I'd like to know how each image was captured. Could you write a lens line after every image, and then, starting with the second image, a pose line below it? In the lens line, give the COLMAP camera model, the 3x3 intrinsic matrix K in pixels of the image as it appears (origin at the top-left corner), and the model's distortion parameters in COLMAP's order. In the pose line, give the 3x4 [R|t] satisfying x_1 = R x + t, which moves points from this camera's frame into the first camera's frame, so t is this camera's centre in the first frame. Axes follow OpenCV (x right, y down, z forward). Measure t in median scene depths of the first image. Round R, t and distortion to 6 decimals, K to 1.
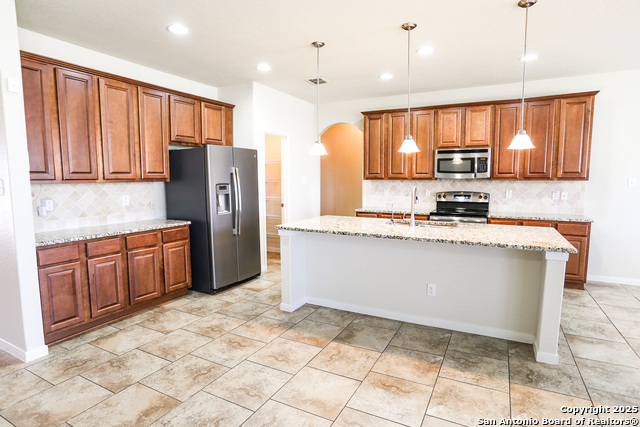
lens RADIAL K [[347.7, 0, 316.3], [0, 347.7, 214.1], [0, 0, 1]] dist [-0.070491, 0.035327]
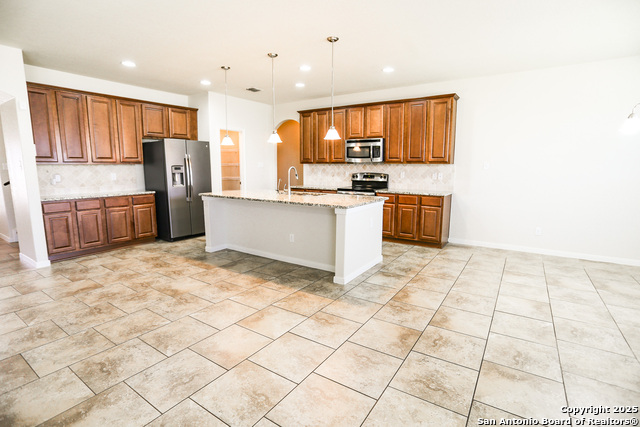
lens RADIAL K [[313.4, 0, 317.5], [0, 313.4, 213.2], [0, 0, 1]] dist [-0.078377, 0.033570]
pose [[0.994812, 0.020157, -0.099717, 0.432993], [-0.015325, 0.998681, 0.048998, 0.037866], [0.100573, -0.047215, 0.993809, -0.223797]]
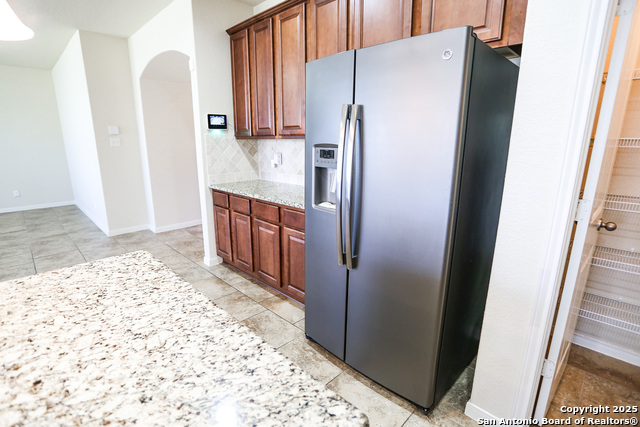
lens RADIAL K [[319.1, 0, 317.4], [0, 319.1, 213.7], [0, 0, 1]] dist [-0.077475, 0.036038]
pose [[-0.294579, 0.220266, -0.929896, 0.136894], [-0.104478, 0.959818, 0.260451, -0.105348], [0.949899, 0.173877, -0.259730, 1.083327]]
